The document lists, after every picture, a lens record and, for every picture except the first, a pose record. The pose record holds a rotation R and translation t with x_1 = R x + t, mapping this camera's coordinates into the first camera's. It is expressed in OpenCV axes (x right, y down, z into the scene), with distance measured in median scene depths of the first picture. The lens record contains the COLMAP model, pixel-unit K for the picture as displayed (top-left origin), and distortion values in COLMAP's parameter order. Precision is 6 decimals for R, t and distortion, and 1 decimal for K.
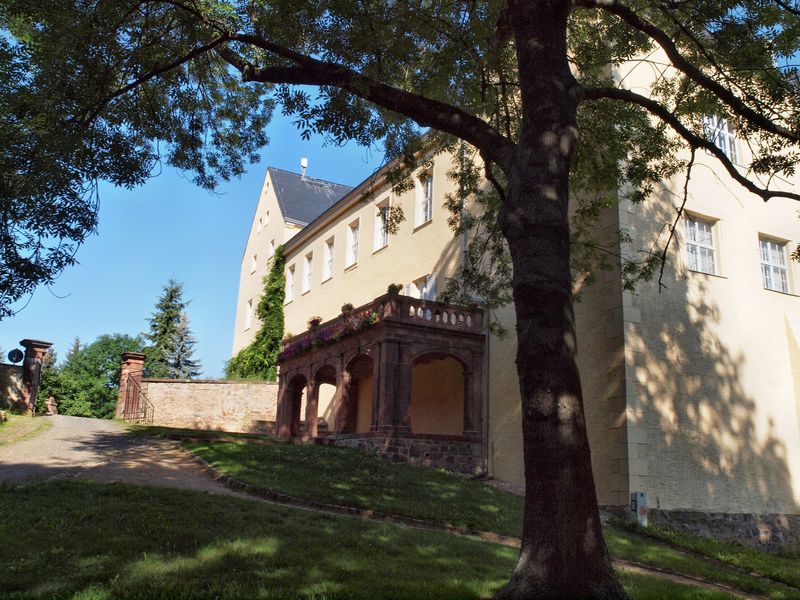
lens RADIAL K [[773.6, 0, 400.0], [0, 773.6, 300.0], [0, 0, 1]] dist [-0.090362, 0.006131]
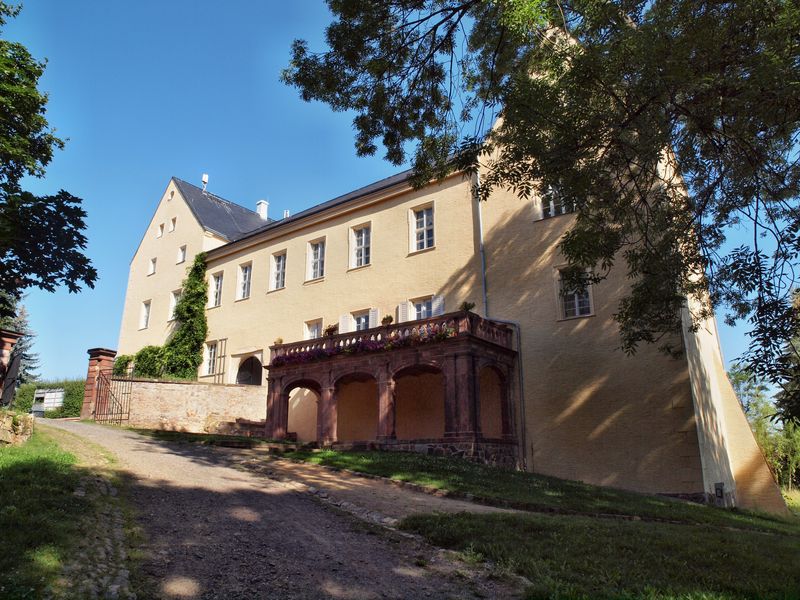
lens RADIAL K [[611.7, 0, 400.0], [0, 611.7, 300.0], [0, 0, 1]] dist [-0.140970, 0.081860]
pose [[0.895765, 0.086930, 0.435945, -0.367397], [-0.073266, 0.996152, -0.048094, 0.019222], [-0.438448, 0.011141, 0.898688, 0.200496]]
